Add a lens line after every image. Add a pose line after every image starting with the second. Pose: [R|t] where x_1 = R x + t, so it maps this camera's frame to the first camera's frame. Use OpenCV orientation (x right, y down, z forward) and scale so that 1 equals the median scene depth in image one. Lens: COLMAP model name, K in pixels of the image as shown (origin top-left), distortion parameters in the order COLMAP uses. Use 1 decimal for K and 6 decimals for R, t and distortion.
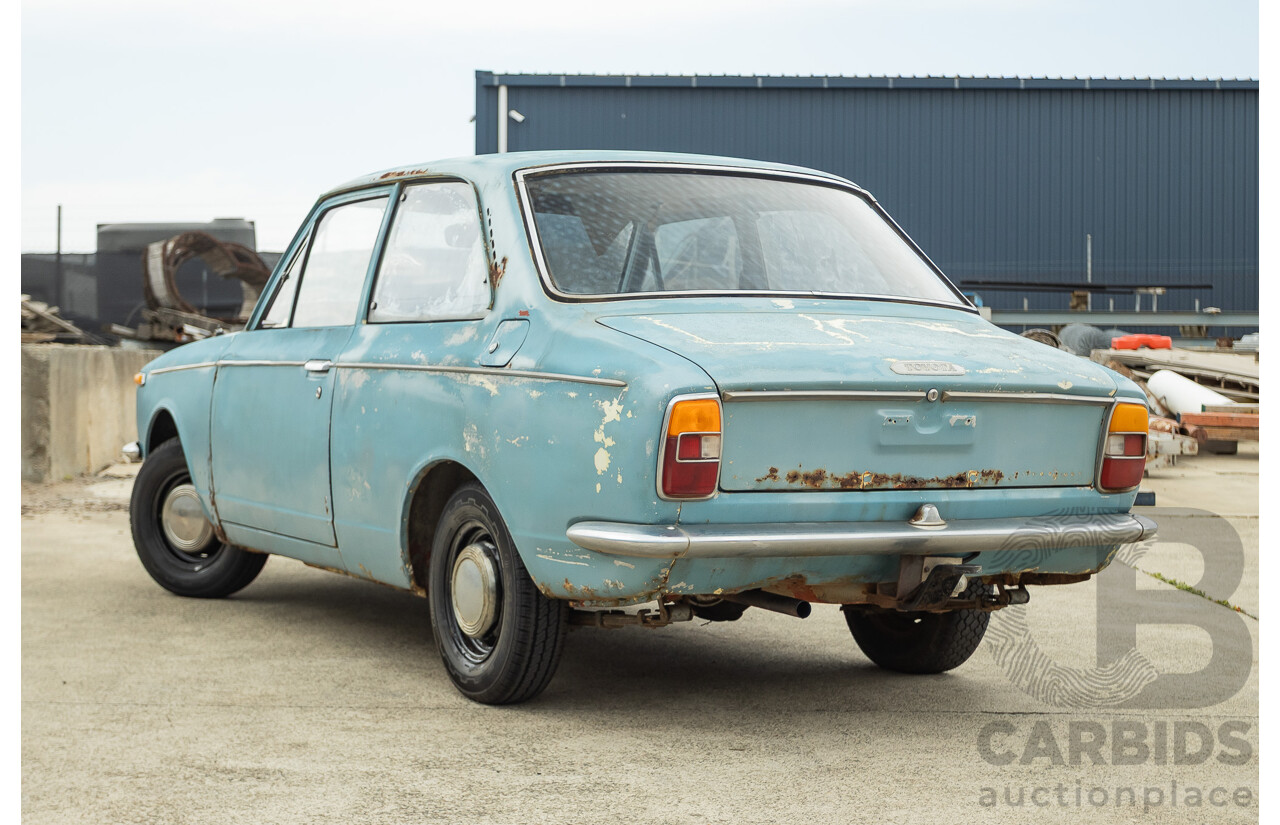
lens RADIAL K [[2162.9, 0, 634.5], [0, 2162.9, 401.1], [0, 0, 1]] dist [-0.031513, 0.025764]
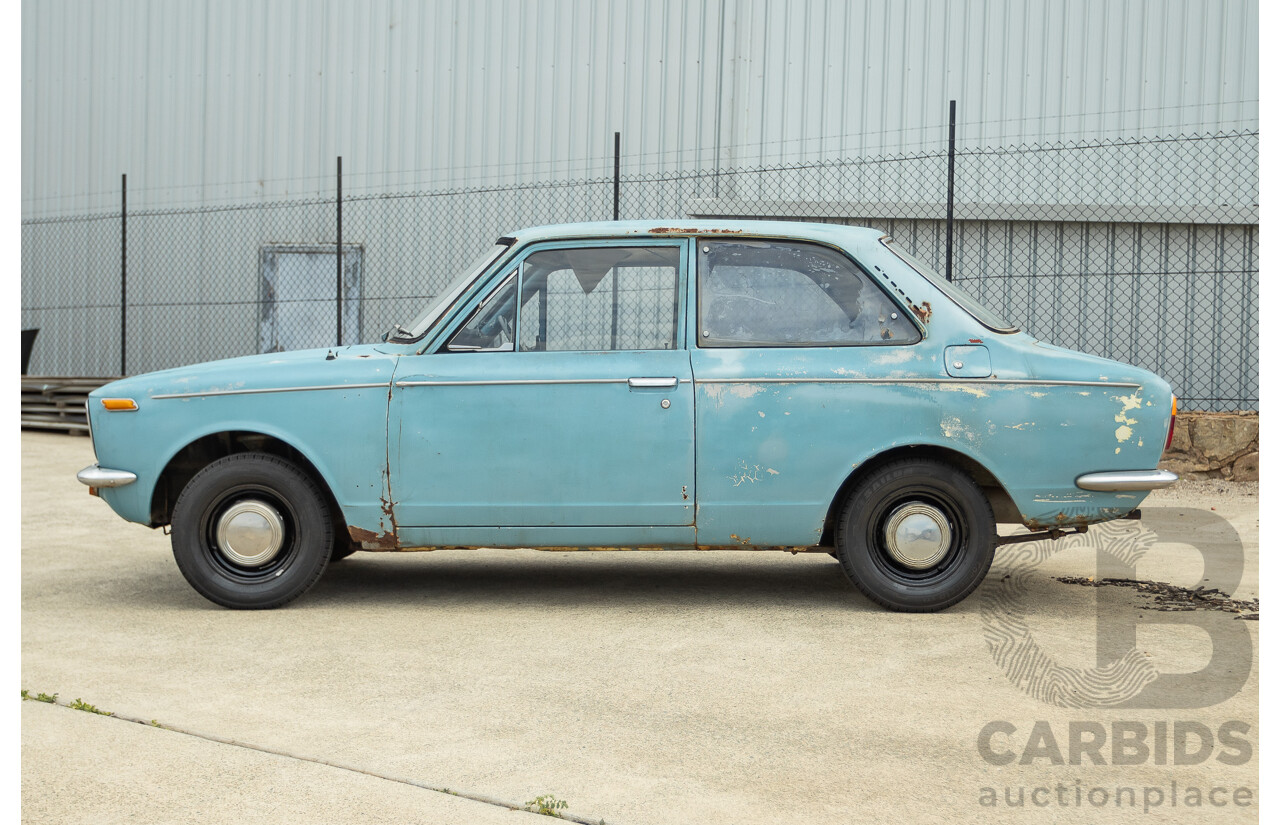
lens RADIAL K [[1711.4, 0, 640.0], [0, 1711.4, 412.5], [0, 0, 1]] dist [-0.017042, 0.003678]
pose [[0.502391, -0.042172, 0.863612, -1.184814], [0.030184, 0.999056, 0.031227, -0.035453], [-0.864114, 0.010379, 0.503190, 0.612969]]
